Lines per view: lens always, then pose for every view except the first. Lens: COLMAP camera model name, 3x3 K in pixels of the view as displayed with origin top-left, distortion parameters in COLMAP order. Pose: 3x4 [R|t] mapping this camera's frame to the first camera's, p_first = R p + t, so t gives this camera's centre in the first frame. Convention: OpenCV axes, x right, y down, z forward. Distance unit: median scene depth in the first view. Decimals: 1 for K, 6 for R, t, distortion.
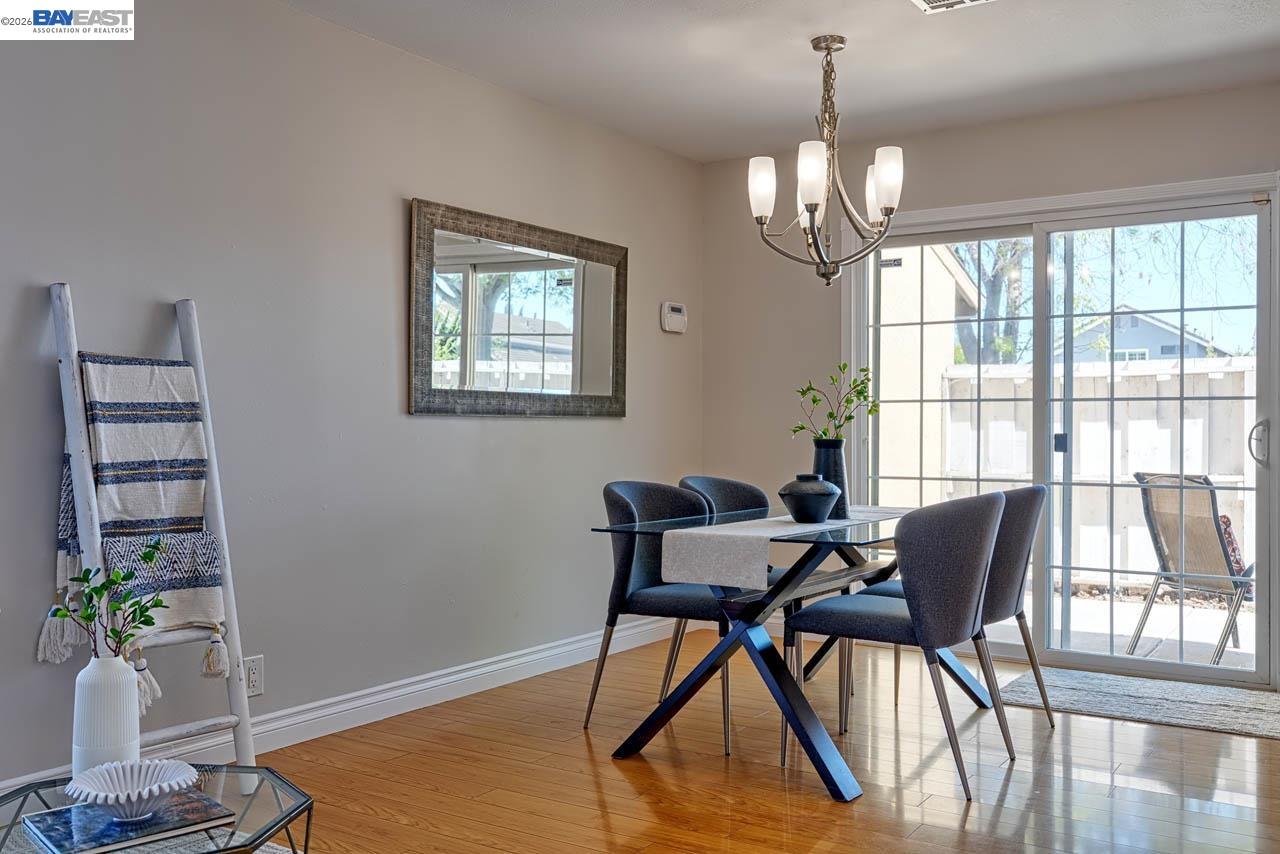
lens RADIAL K [[1171.6, 0, 643.4], [0, 1171.6, 428.5], [0, 0, 1]] dist [-0.005029, 0.005227]
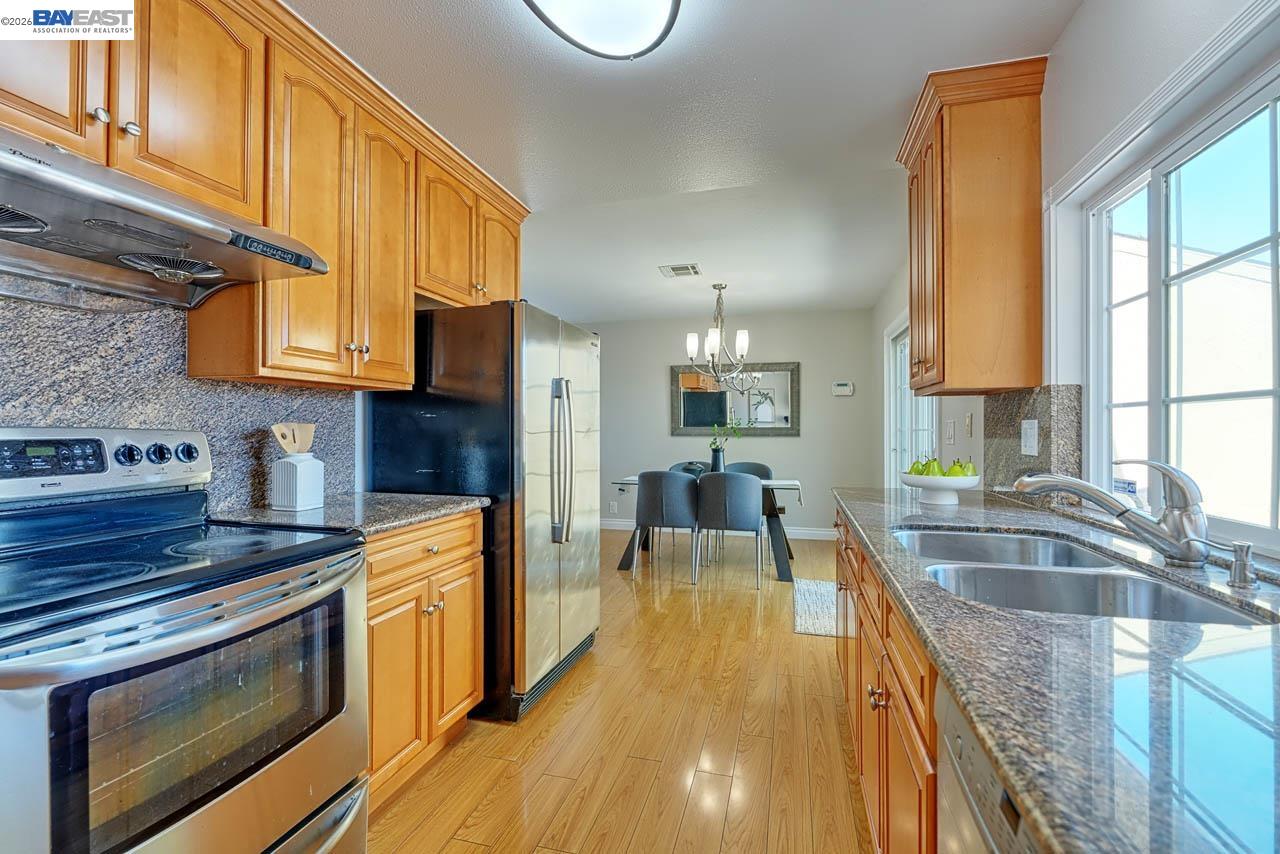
lens RADIAL K [[555.0, 0, 635.8], [0, 555.0, 427.7], [0, 0, 1]] dist [-0.008854, 0.000583]
pose [[0.299407, -0.001993, -0.954123, 1.199863], [0.001938, 0.999997, -0.001480, -0.033791], [0.954123, -0.001406, 0.299410, 0.477722]]
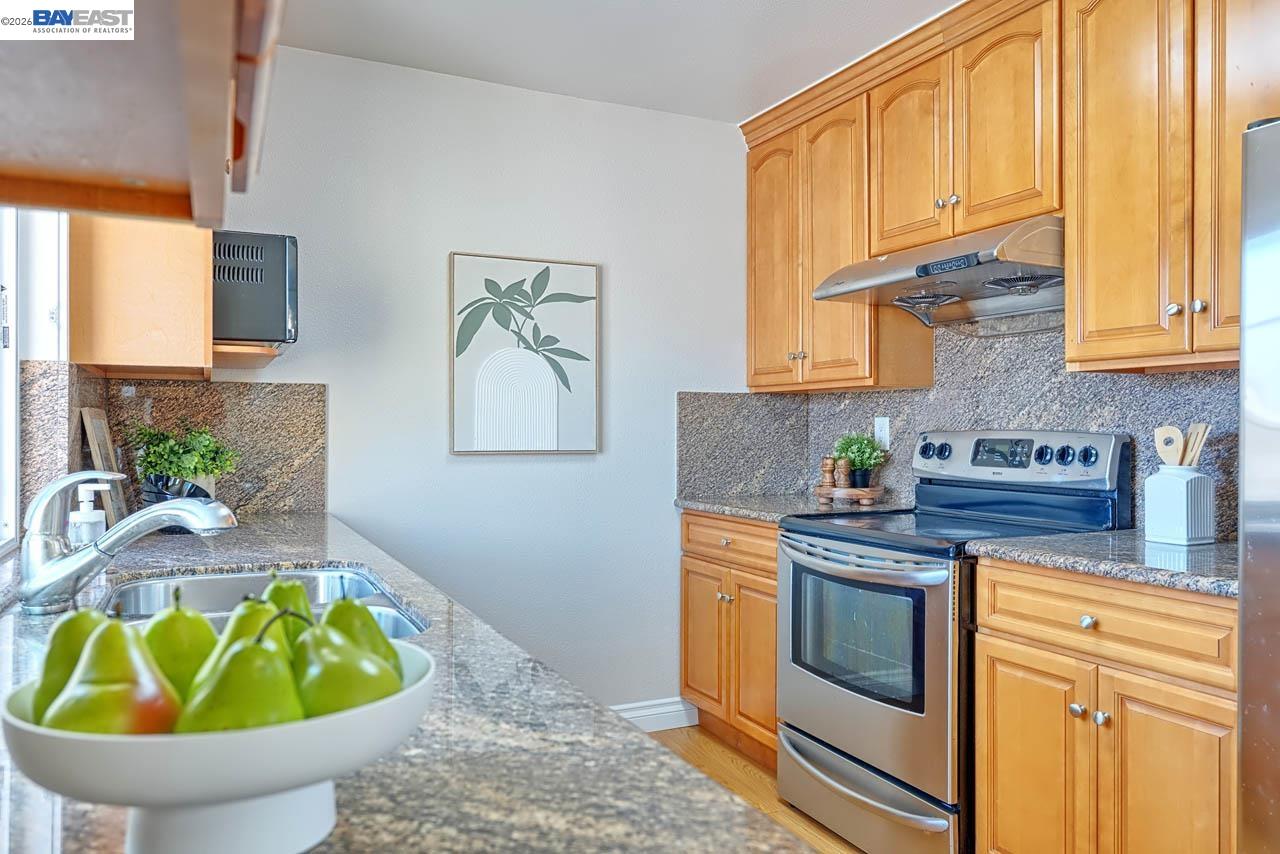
lens RADIAL K [[904.9, 0, 635.9], [0, 904.9, 426.2], [0, 0, 1]] dist [-0.004021, 0.001666]
pose [[-0.849994, 0.000614, 0.526792, 0.671097], [-0.002209, 0.999986, -0.004729, -0.034275], [-0.526787, -0.005183, -0.849981, 0.980585]]
